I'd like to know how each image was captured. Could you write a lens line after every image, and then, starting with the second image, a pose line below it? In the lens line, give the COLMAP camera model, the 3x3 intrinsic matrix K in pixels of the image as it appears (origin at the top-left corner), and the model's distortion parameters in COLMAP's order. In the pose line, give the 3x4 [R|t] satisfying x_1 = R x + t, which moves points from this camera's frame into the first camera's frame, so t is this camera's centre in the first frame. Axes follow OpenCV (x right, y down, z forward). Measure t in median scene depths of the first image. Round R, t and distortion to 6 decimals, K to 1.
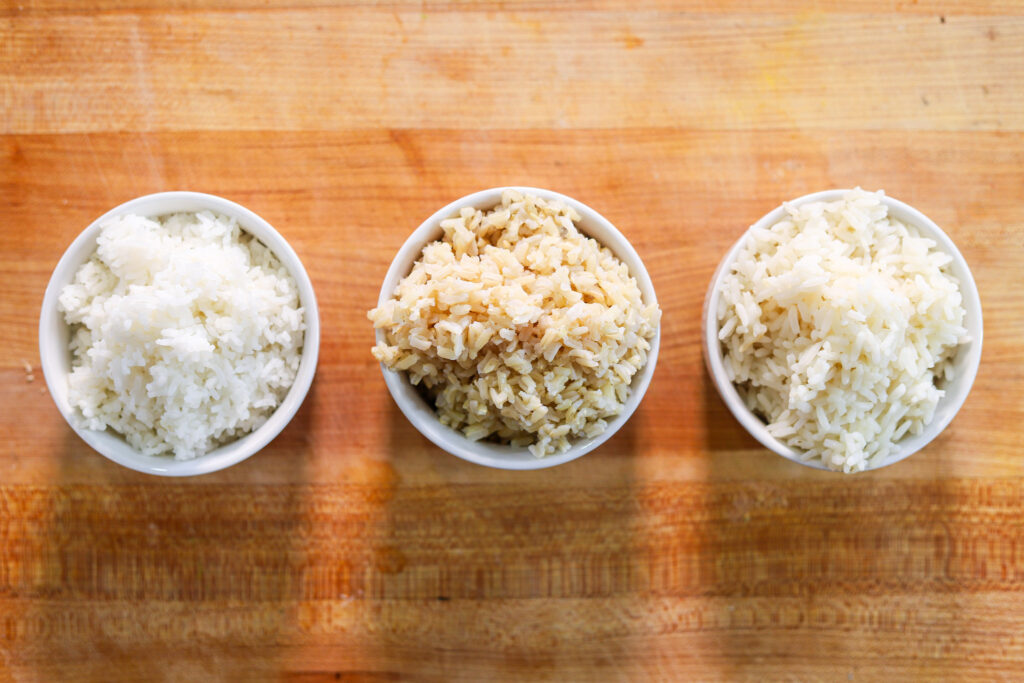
lens RADIAL K [[1518.2, 0, 512.4], [0, 1518.2, 337.1], [0, 0, 1]] dist [-0.110634, 0.000000]
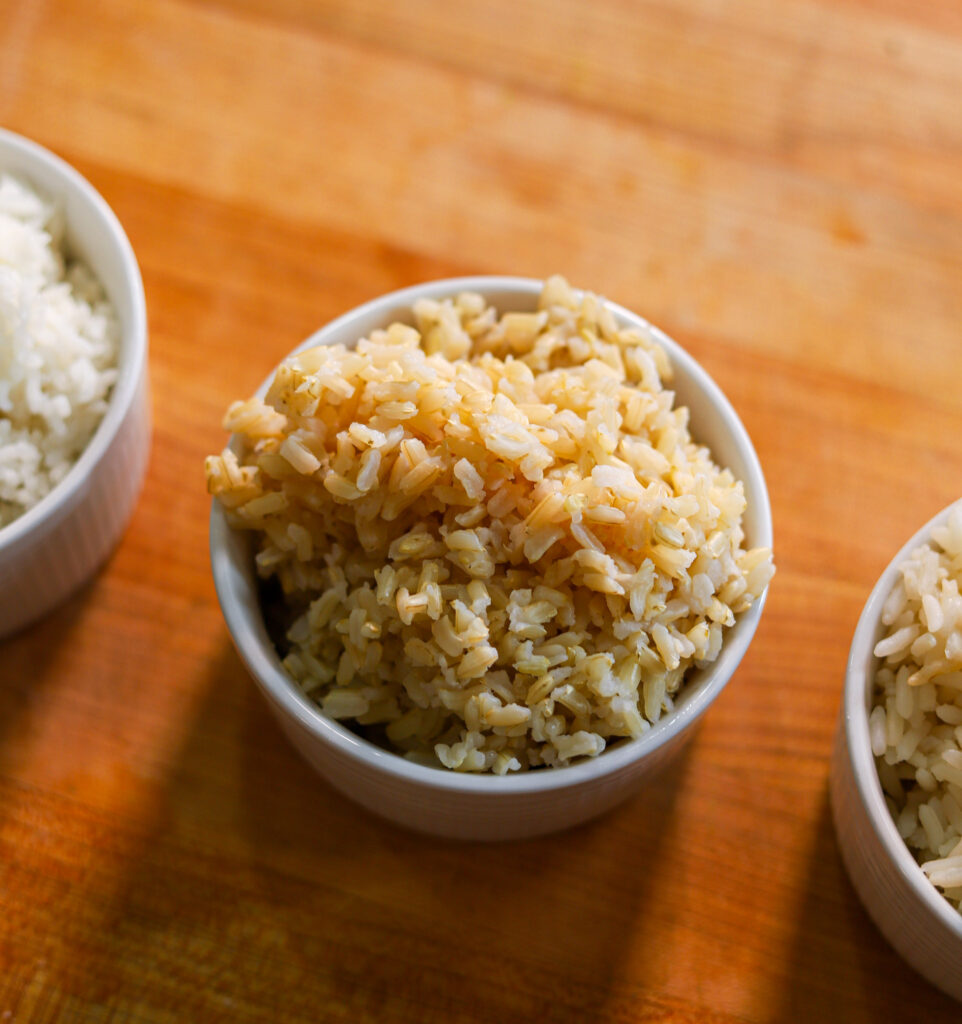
lens RADIAL K [[2262.1, 0, 481.8], [0, 2262.1, 512.4], [0, 0, 1]] dist [-0.146567, 0.000000]
pose [[0.948905, 0.282987, -0.139632, 0.104361], [-0.315559, 0.852604, -0.416520, 0.304991], [0.001181, 0.439301, 0.898339, 0.322536]]
